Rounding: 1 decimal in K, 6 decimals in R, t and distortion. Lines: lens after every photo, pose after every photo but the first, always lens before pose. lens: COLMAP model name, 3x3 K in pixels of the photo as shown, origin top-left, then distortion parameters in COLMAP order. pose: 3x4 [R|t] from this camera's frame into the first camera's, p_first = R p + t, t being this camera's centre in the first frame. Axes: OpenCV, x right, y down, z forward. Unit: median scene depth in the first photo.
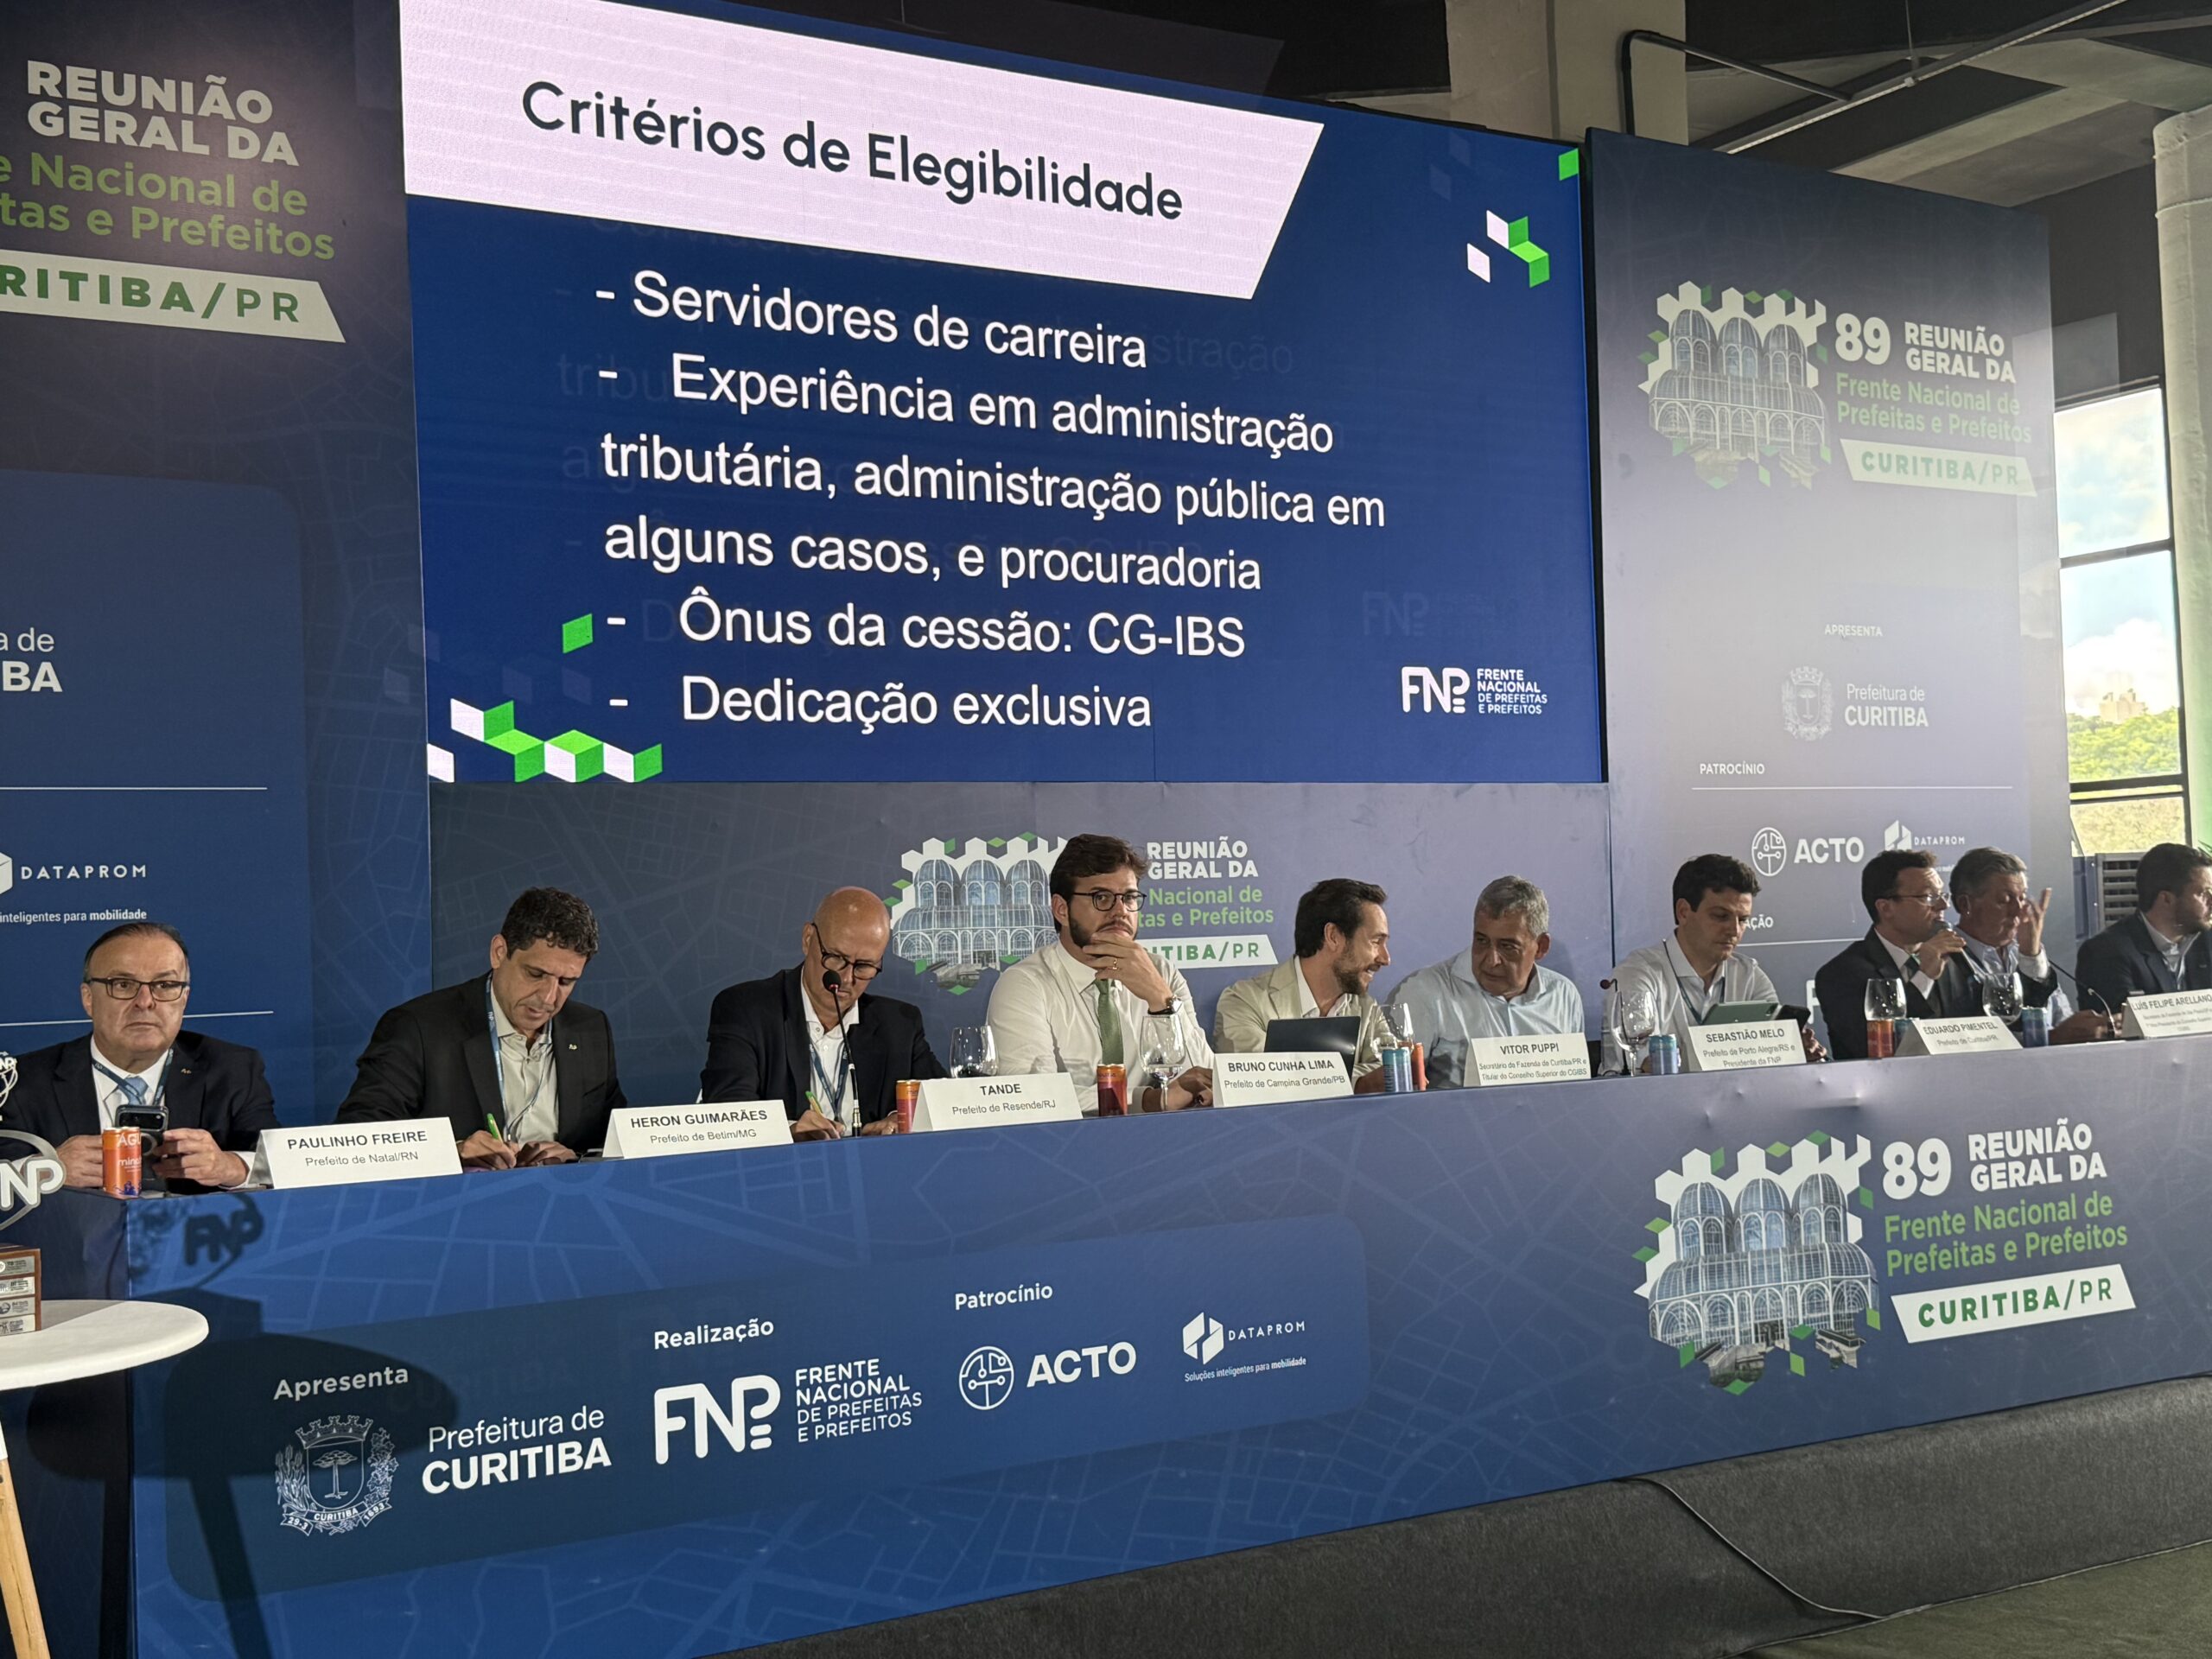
lens RADIAL K [[2532.2, 0, 1136.8], [0, 2532.2, 825.0], [0, 0, 1]] dist [0.152549, -0.329094]
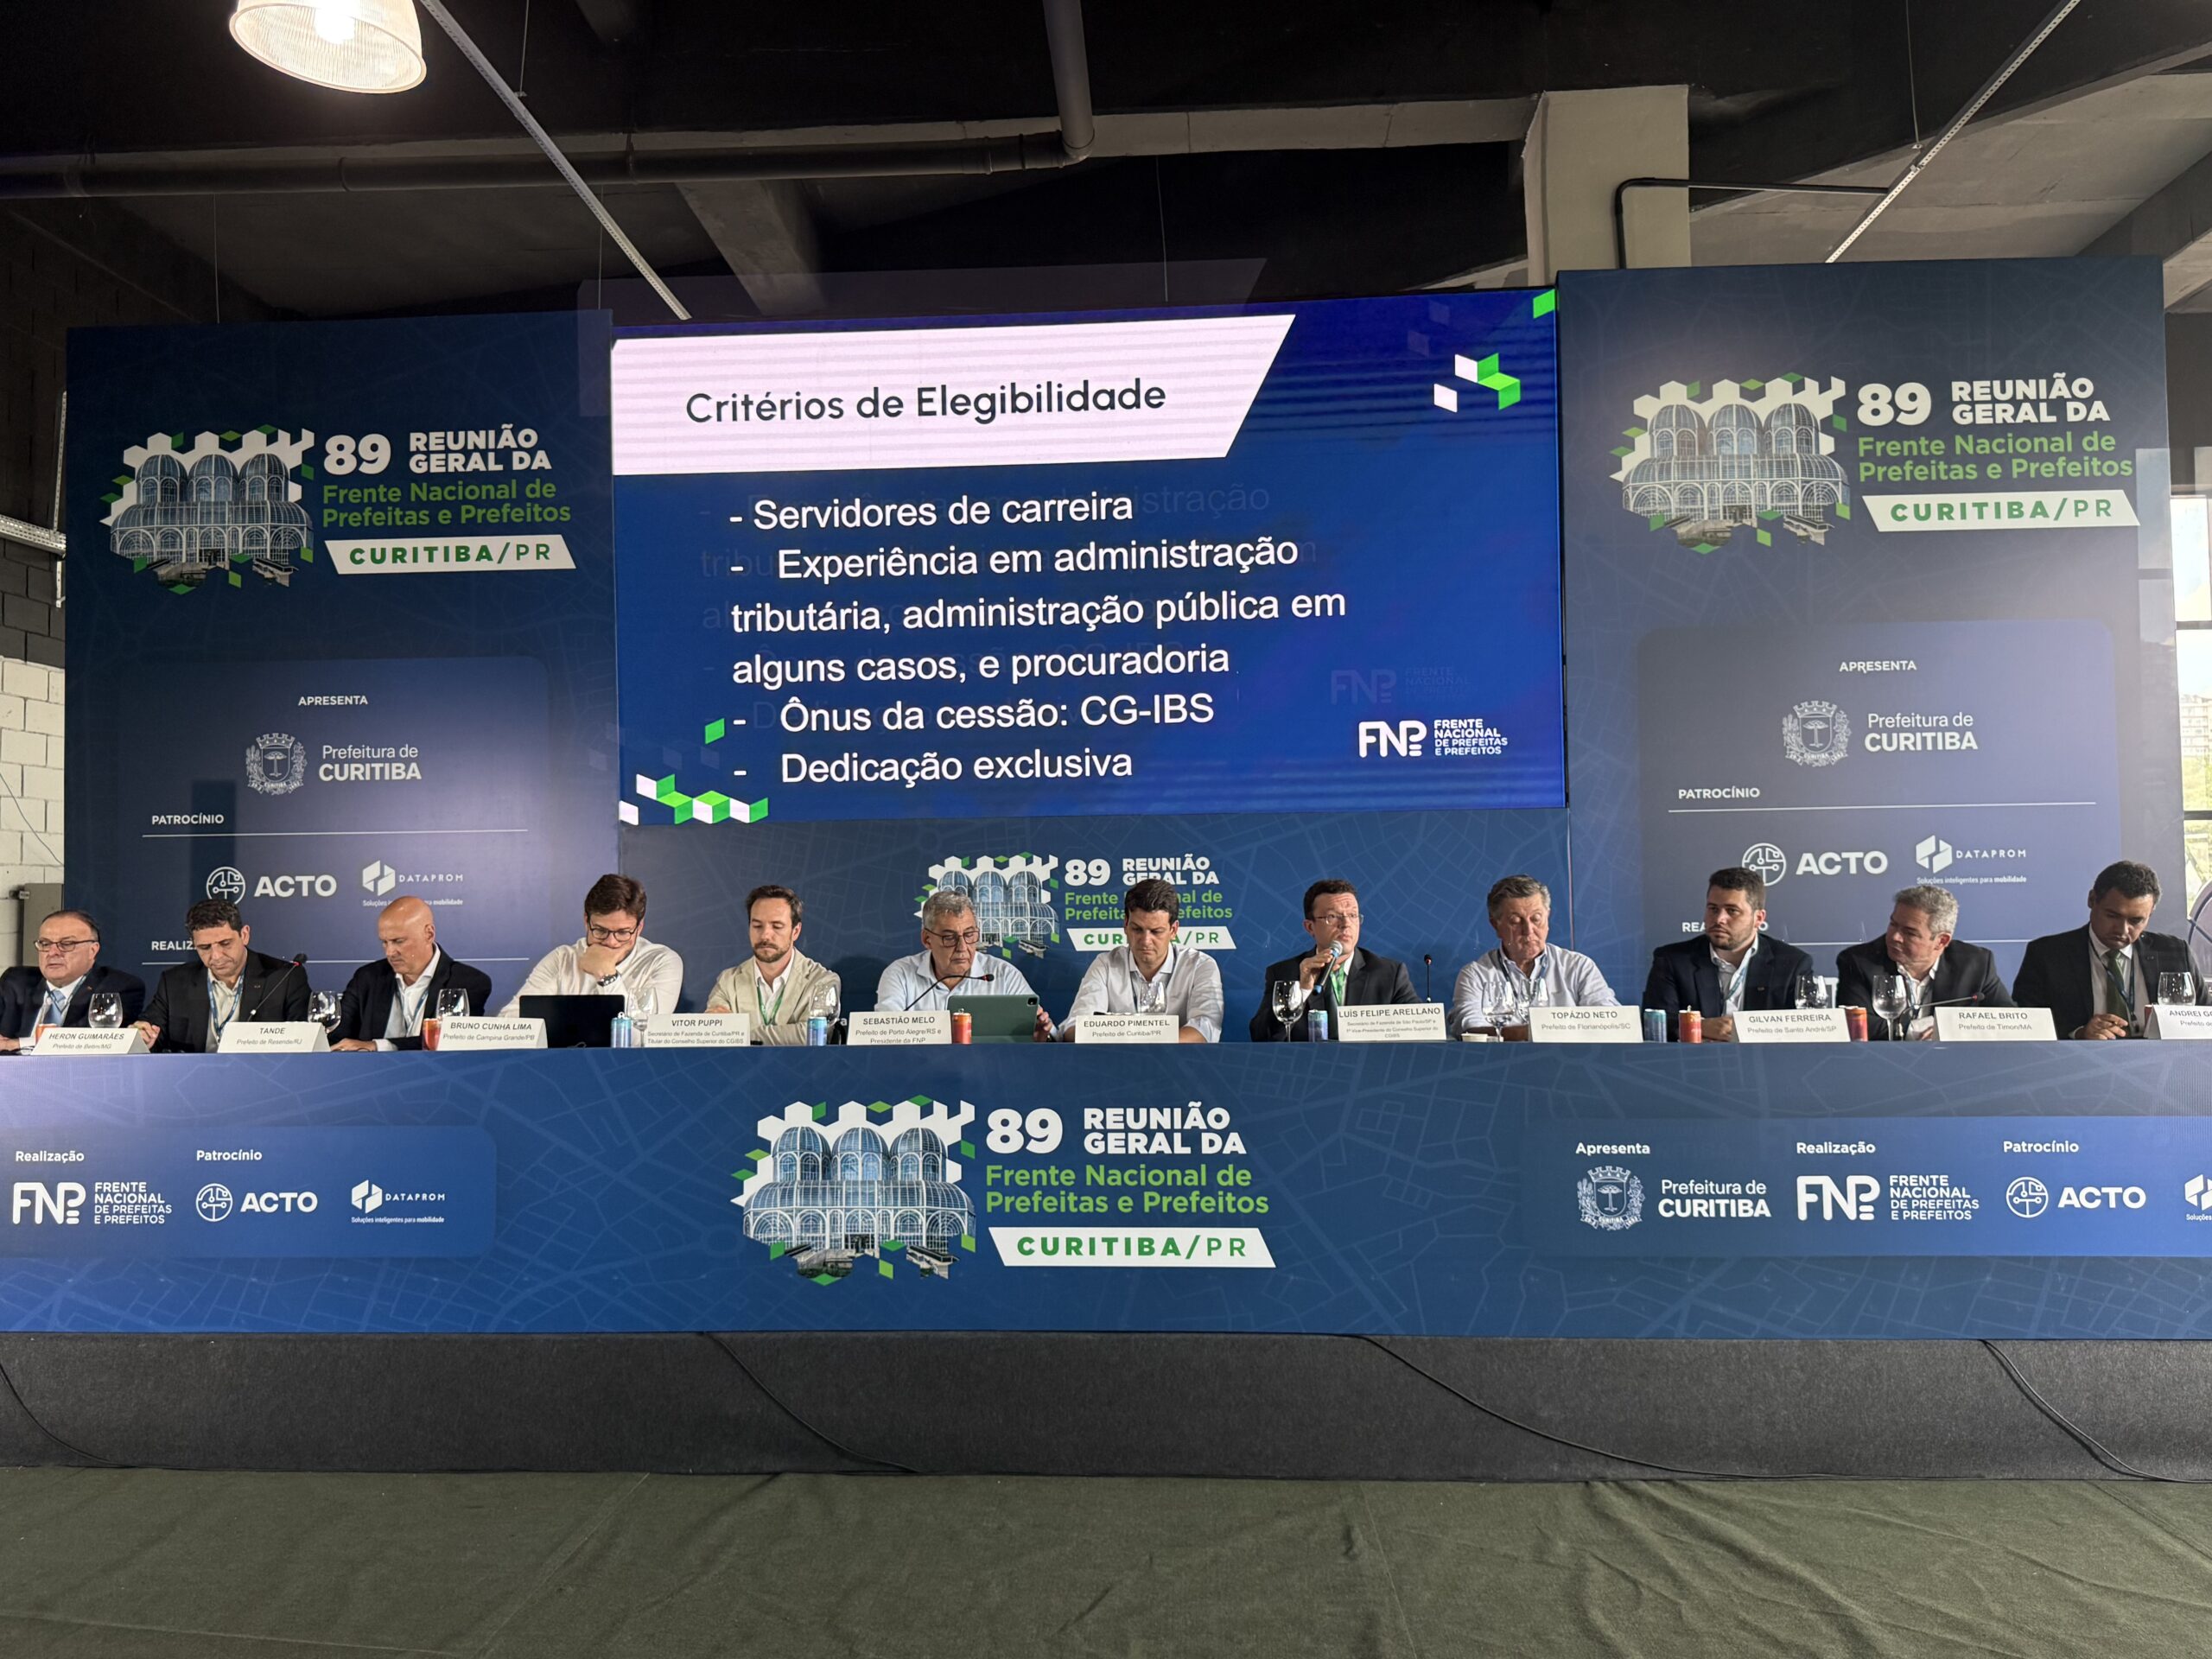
lens RADIAL K [[1772.5, 0, 1106.0], [0, 1772.5, 829.5], [0, 0, 1]] dist [0.124925, -0.214986]
pose [[0.811036, -0.004983, -0.584975, 0.616450], [0.008898, 0.999953, 0.003818, -0.014228], [0.584929, -0.008302, 0.811042, 0.217806]]
